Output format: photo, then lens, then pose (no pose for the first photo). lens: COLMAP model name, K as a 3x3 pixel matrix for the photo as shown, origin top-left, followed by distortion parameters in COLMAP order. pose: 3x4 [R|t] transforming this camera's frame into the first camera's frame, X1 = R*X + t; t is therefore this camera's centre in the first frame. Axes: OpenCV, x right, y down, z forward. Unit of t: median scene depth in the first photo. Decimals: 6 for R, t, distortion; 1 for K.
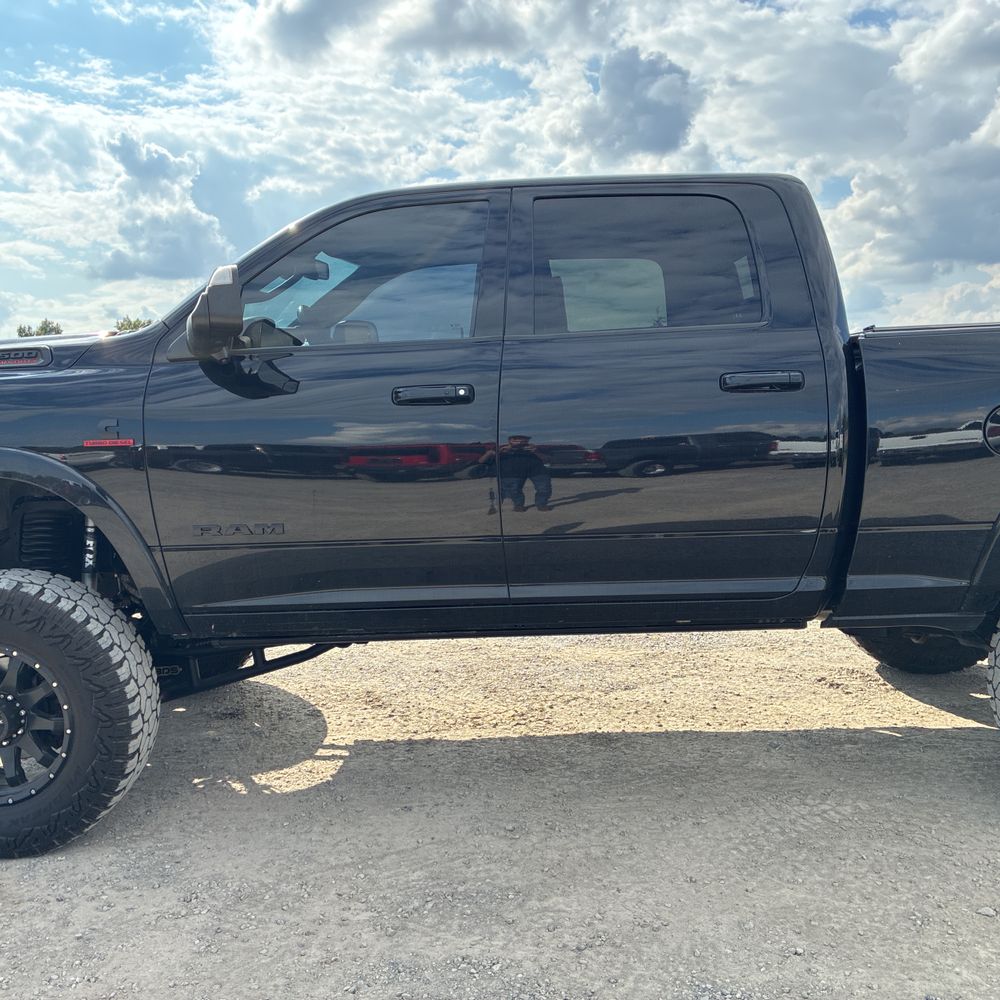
lens RADIAL K [[1033.9, 0, 503.2], [0, 1033.9, 486.4], [0, 0, 1]] dist [0.046209, -0.019306]
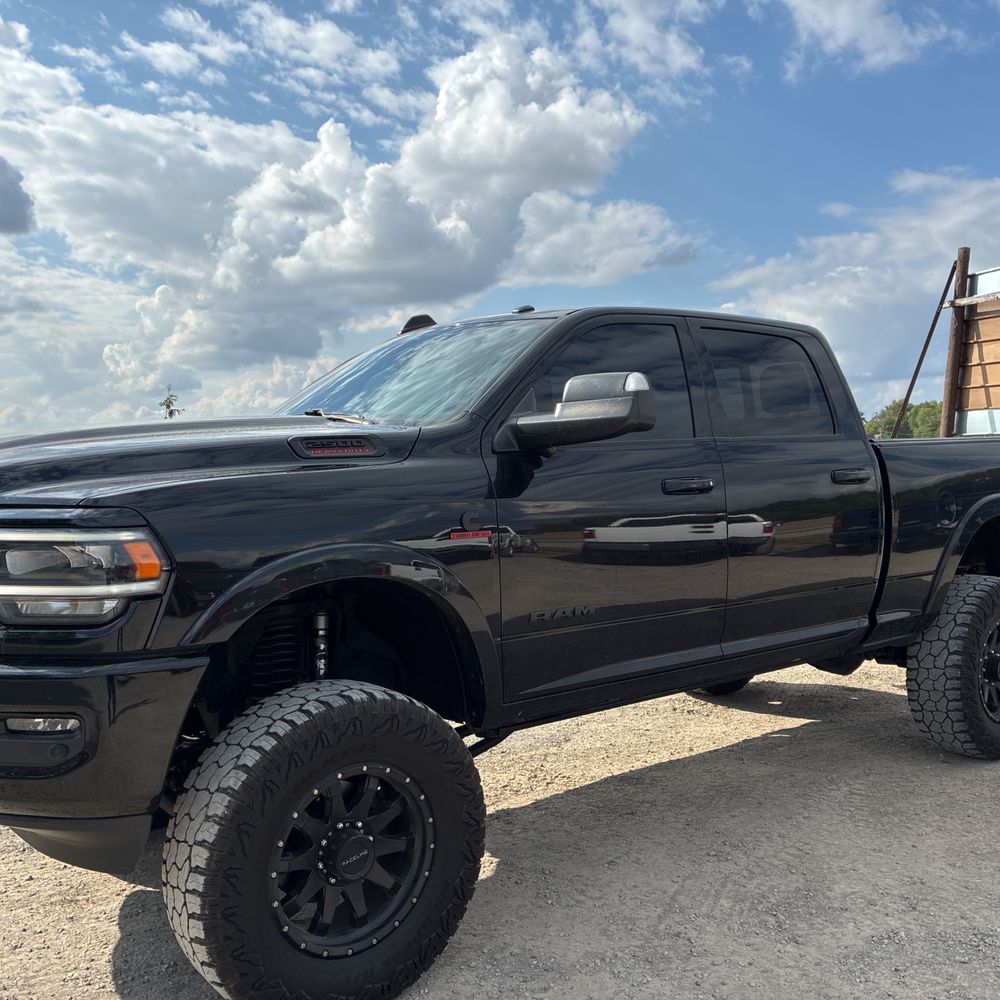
lens RADIAL K [[1033.9, 0, 503.2], [0, 1033.9, 486.4], [0, 0, 1]] dist [0.046209, -0.019306]
pose [[0.770027, 0.002247, 0.638007, -0.963043], [0.043272, 0.997507, -0.055739, -0.031676], [-0.636542, 0.070529, 0.768010, 0.223554]]
